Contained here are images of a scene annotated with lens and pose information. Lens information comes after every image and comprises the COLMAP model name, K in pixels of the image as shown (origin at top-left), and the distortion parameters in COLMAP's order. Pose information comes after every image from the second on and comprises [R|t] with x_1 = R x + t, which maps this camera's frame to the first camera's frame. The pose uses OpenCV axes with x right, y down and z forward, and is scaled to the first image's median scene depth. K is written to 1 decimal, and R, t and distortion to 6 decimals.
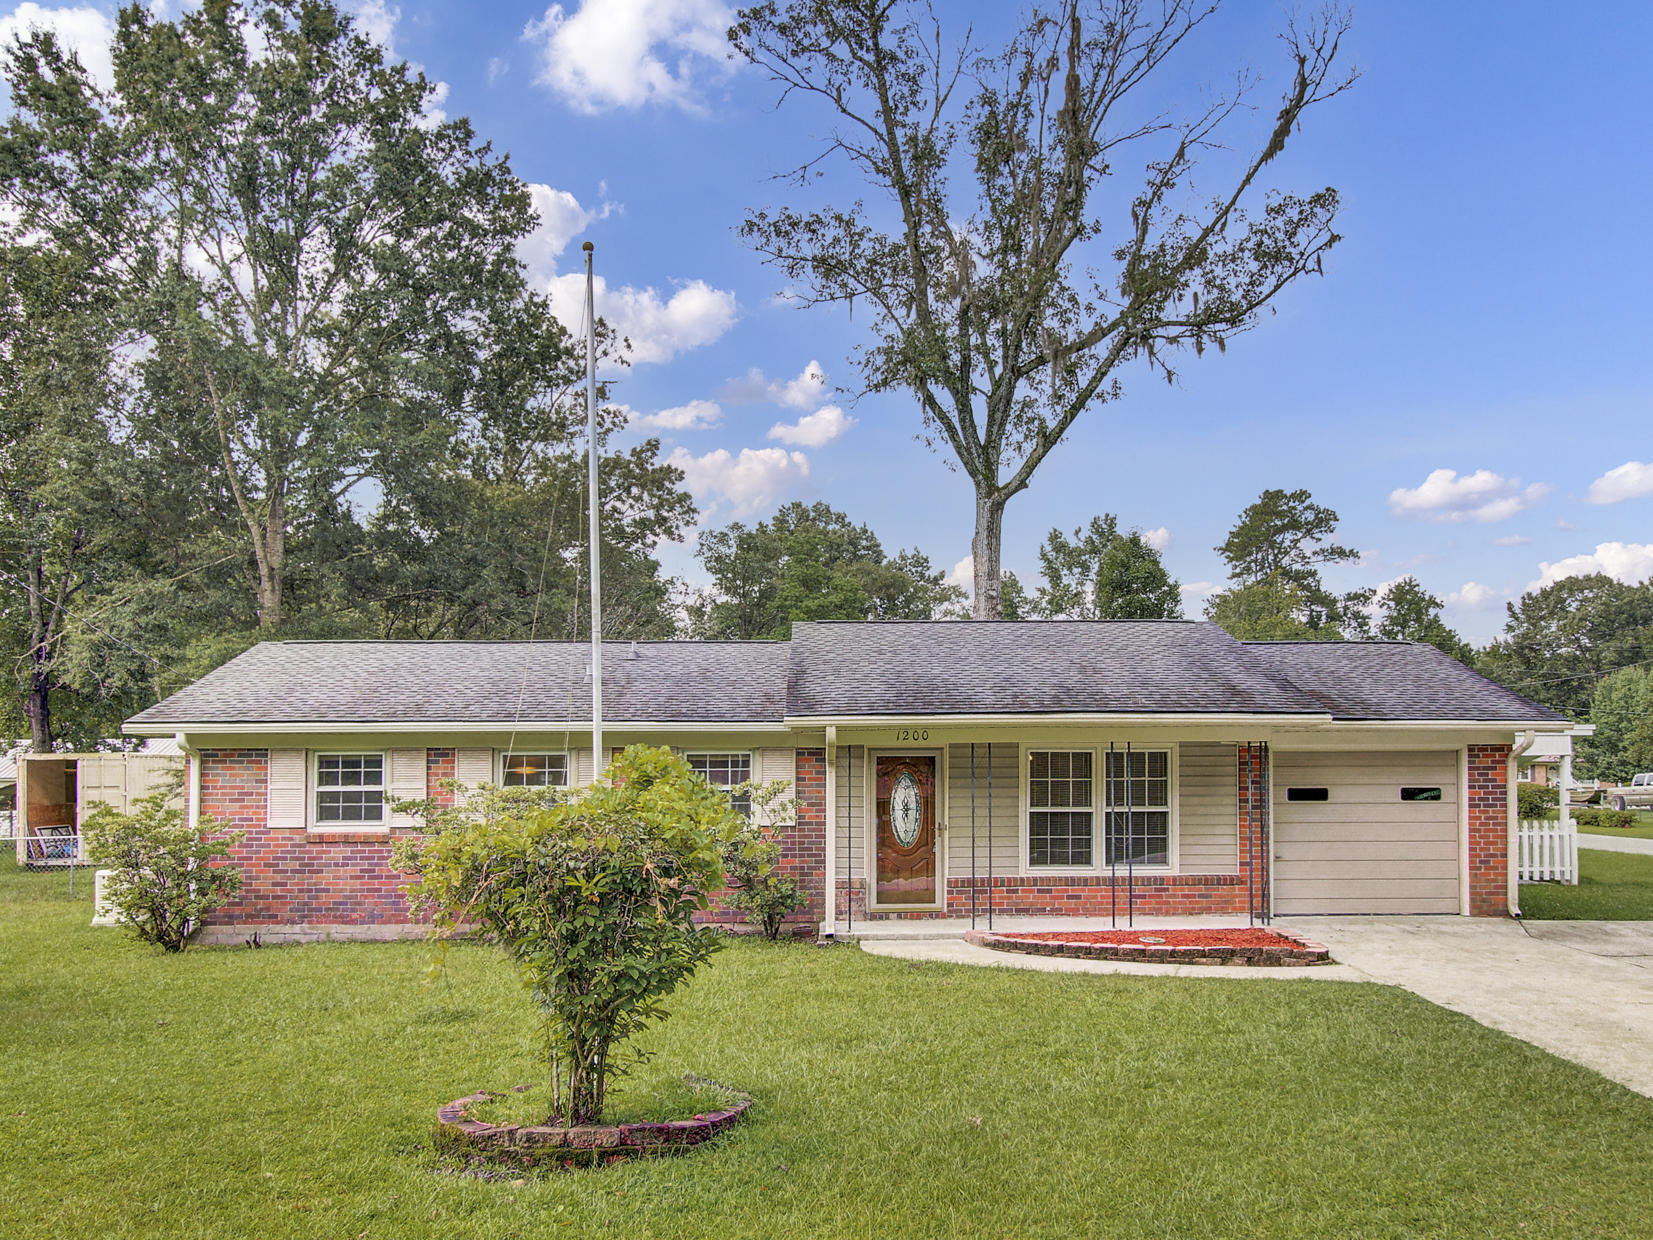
lens RADIAL K [[1614.3, 0, 833.1], [0, 1614.3, 688.3], [0, 0, 1]] dist [0.048298, -0.194753]
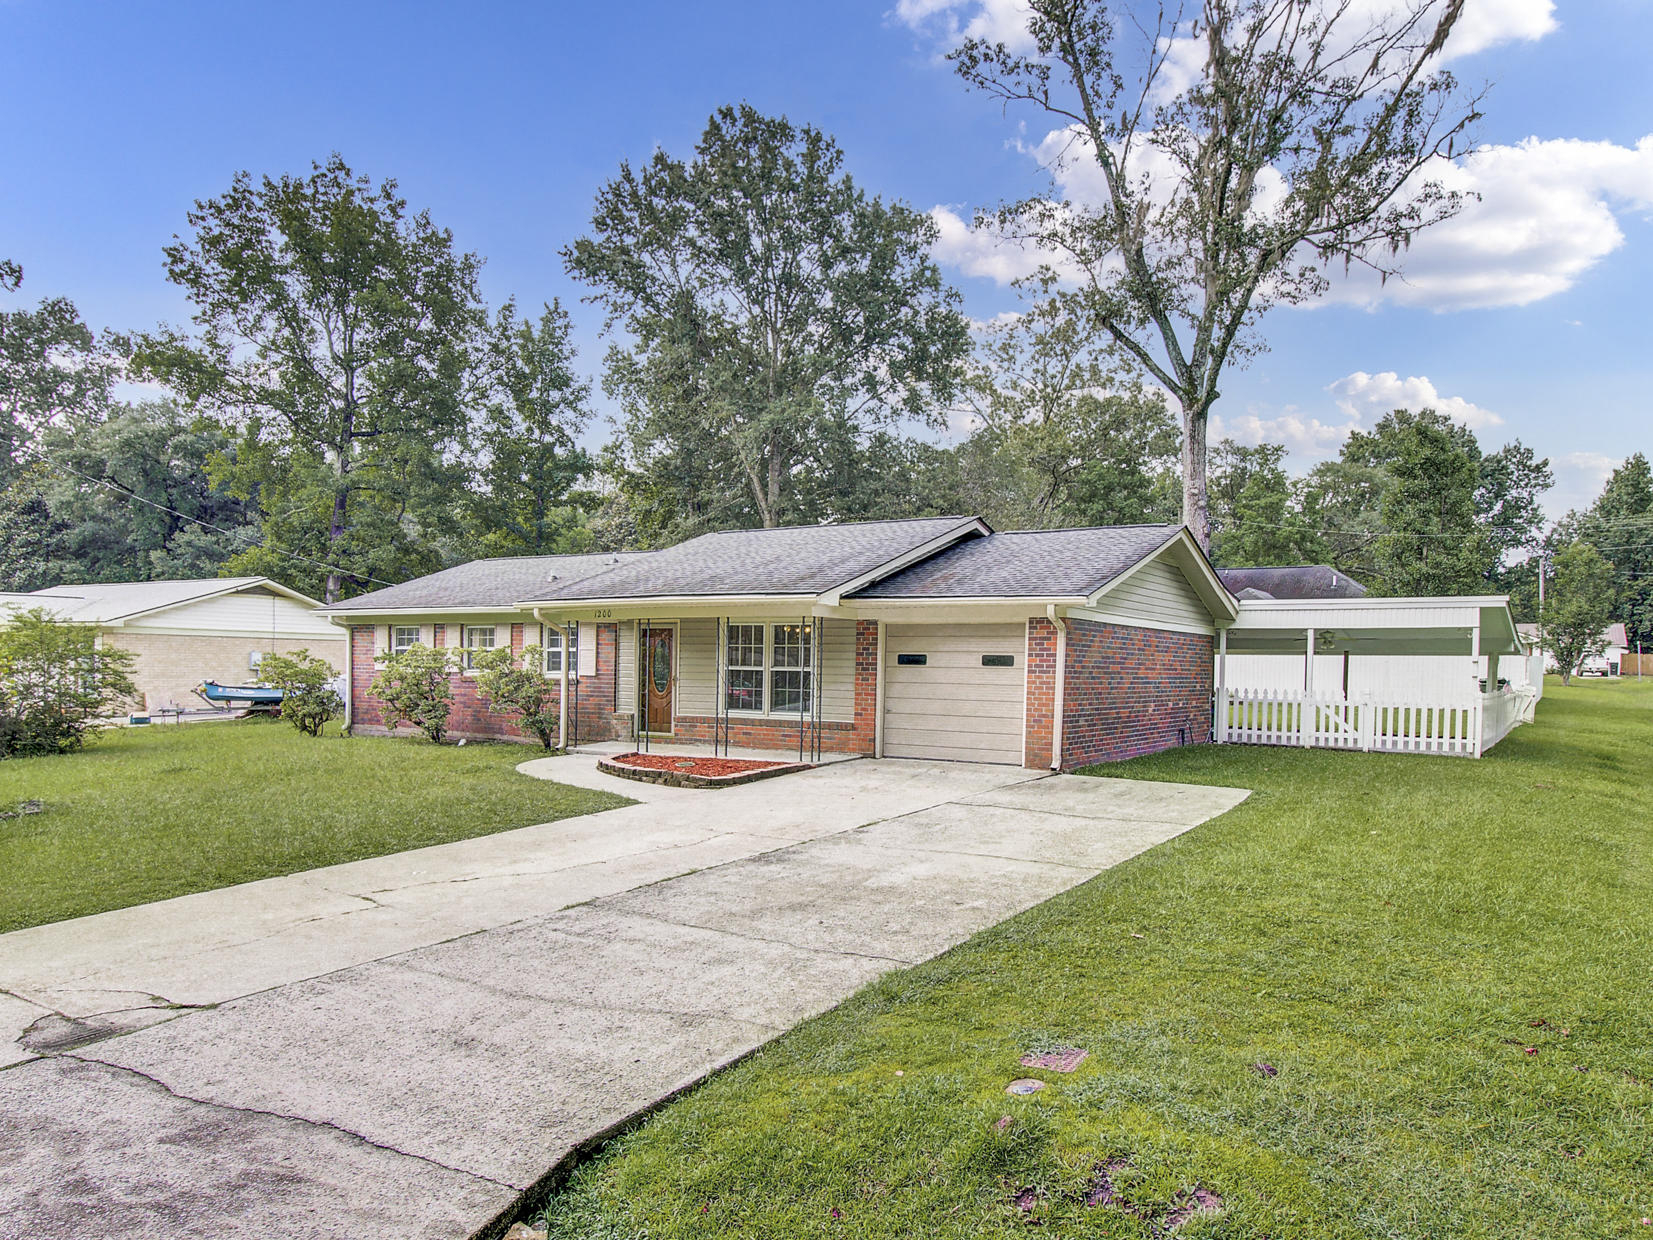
lens RADIAL K [[1194.6, 0, 714.0], [0, 1194.6, 624.4], [0, 0, 1]] dist [-0.000579, -0.000705]
pose [[0.793253, -0.002155, -0.608889, 0.719951], [0.024013, 0.999326, 0.027747, 0.010969], [0.608419, -0.036632, 0.792770, 0.201905]]
